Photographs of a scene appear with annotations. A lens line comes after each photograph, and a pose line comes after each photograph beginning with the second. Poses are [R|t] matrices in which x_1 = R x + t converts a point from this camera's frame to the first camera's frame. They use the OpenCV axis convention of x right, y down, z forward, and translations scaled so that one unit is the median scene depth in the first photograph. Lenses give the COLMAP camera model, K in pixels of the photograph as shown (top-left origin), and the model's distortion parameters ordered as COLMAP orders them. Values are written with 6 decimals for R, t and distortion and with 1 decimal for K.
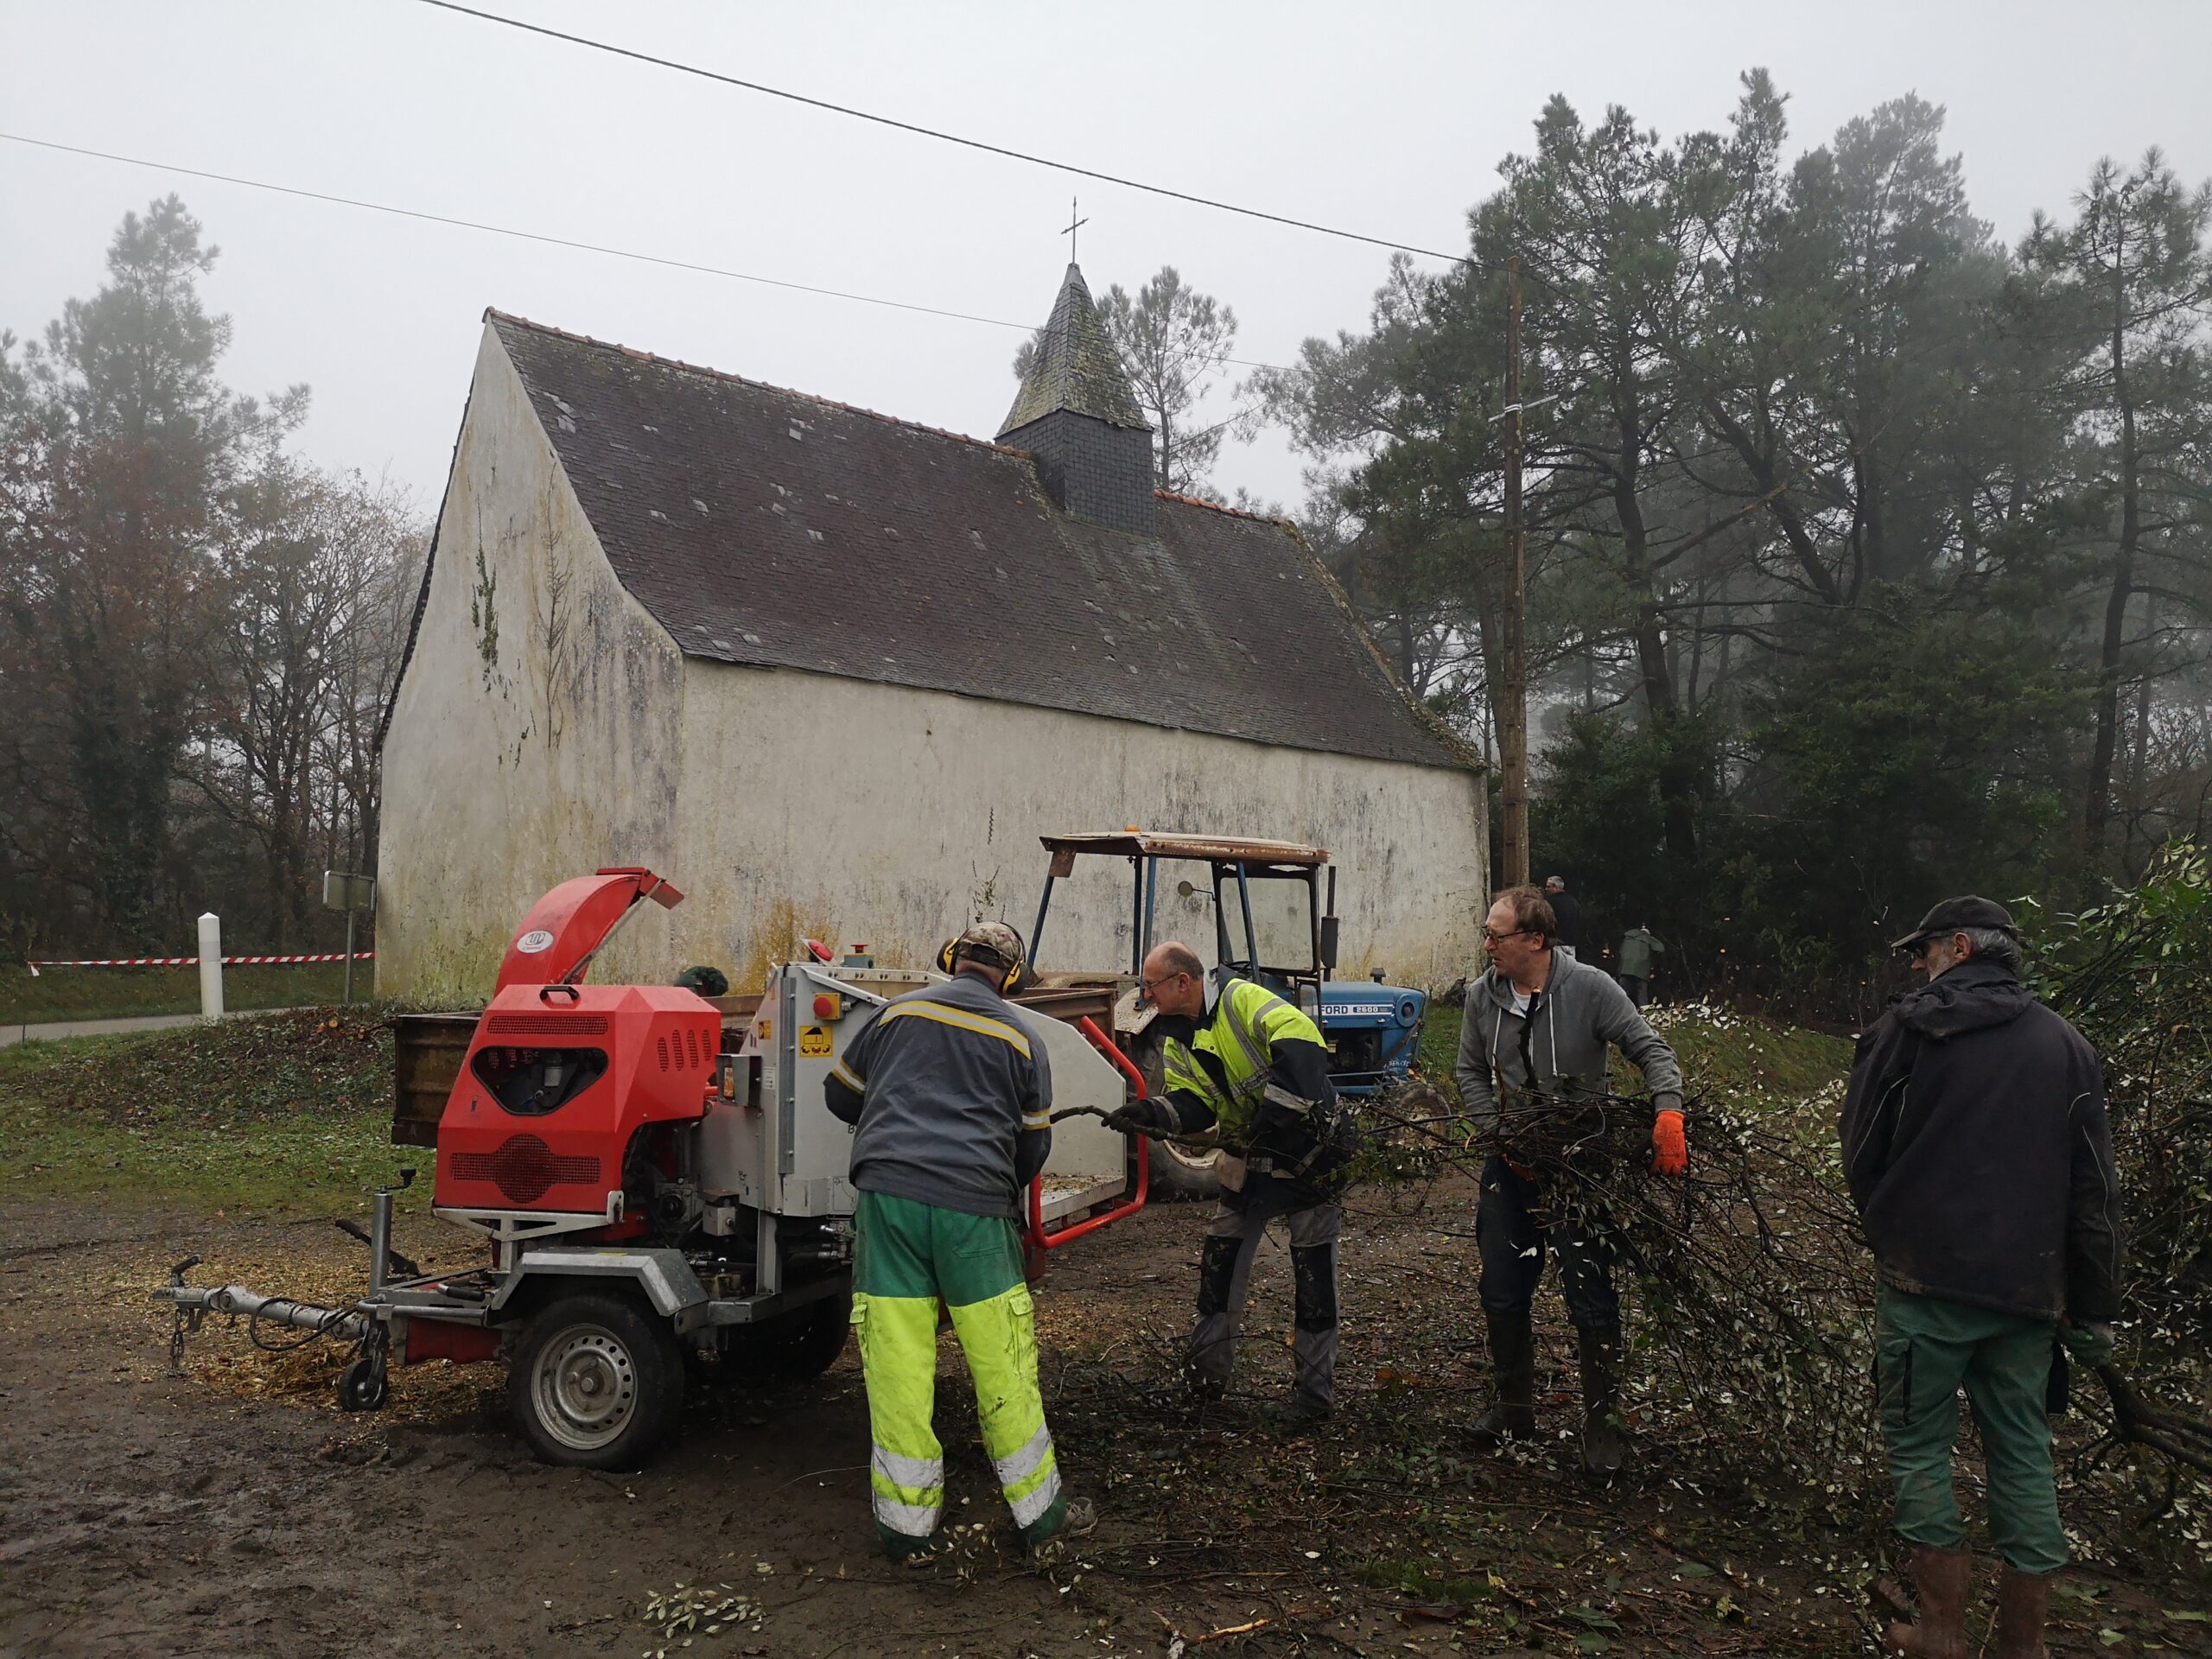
lens RADIAL K [[1755.2, 0, 1111.5], [0, 1755.2, 817.4], [0, 0, 1]] dist [0.033605, -0.044056]
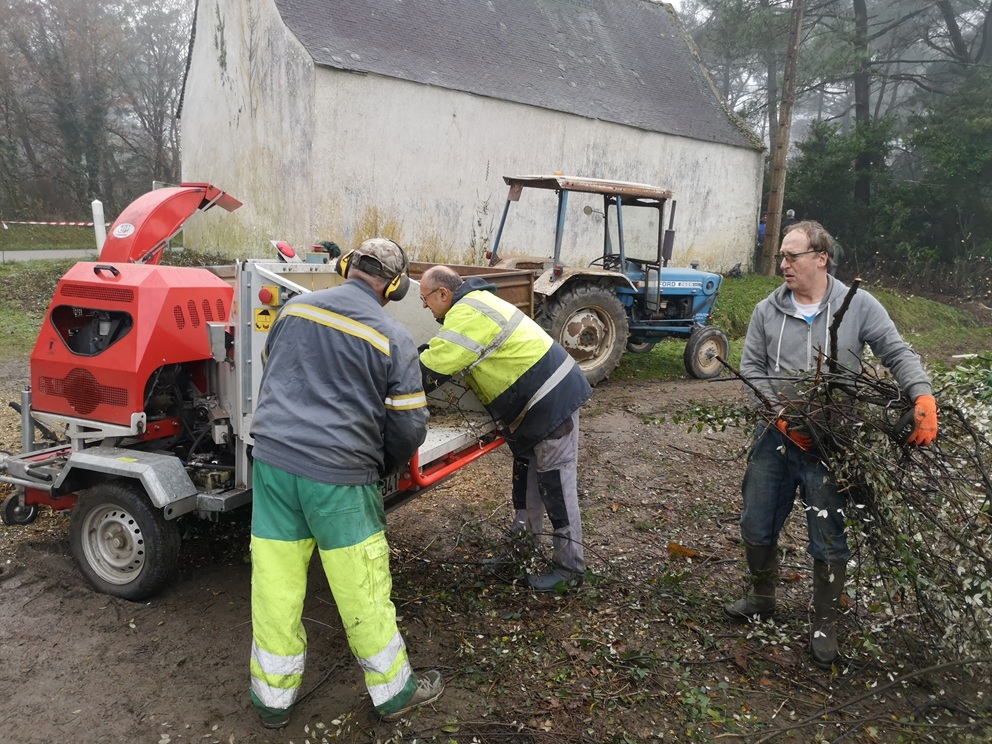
lens RADIAL K [[787.1, 0, 497.4], [0, 787.1, 355.1], [0, 0, 1]] dist [0.033605, -0.044056]
pose [[0.994574, 0.057849, -0.086469, 0.025664], [-0.036626, 0.972637, 0.229426, 0.003623], [0.097375, -0.225014, 0.969478, 0.173291]]
